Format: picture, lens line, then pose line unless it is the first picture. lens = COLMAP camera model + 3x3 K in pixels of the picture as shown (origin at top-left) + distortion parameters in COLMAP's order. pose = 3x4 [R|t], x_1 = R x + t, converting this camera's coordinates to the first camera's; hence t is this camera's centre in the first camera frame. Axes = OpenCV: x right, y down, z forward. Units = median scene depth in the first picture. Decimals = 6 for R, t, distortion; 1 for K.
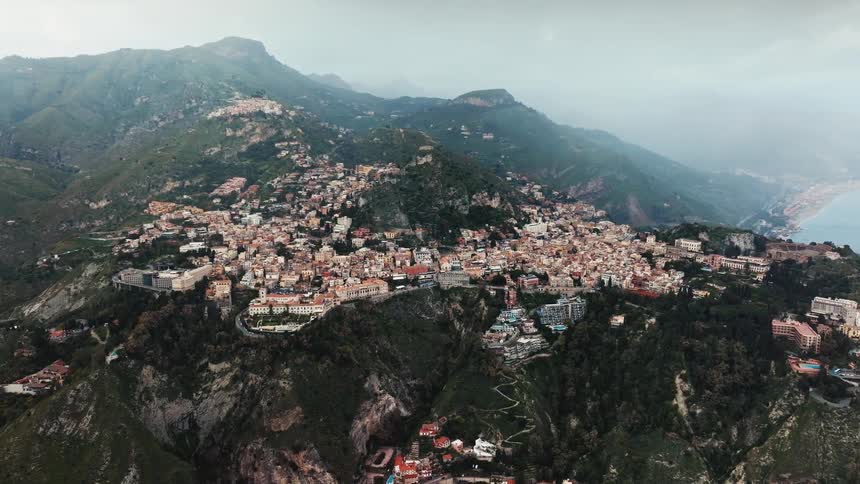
lens RADIAL K [[643.8, 0, 432.3], [0, 643.8, 239.6], [0, 0, 1]] dist [0.004951, -0.000631]
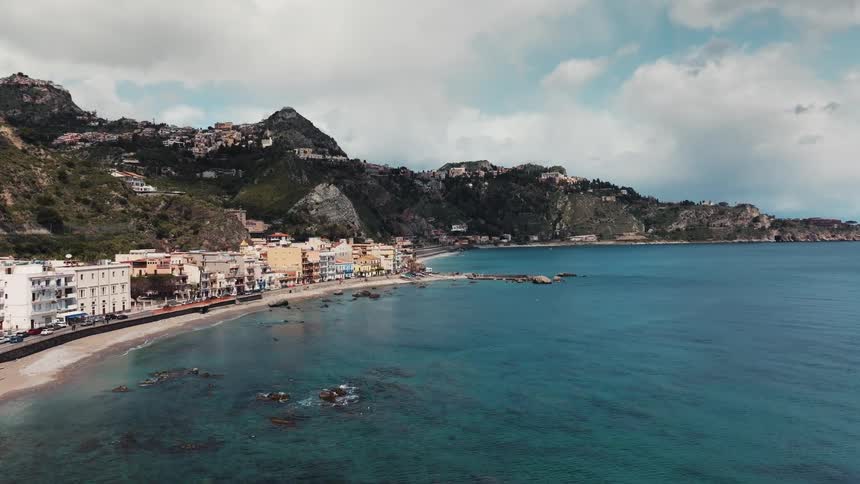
lens RADIAL K [[645.9, 0, 433.0], [0, 645.9, 241.7], [0, 0, 1]] dist [0.007237, 0.003409]
pose [[0.725748, -0.009703, 0.687892, -0.848175], [0.139076, 0.981325, -0.132888, 0.418046], [-0.673757, 0.192112, 0.713544, -0.151281]]
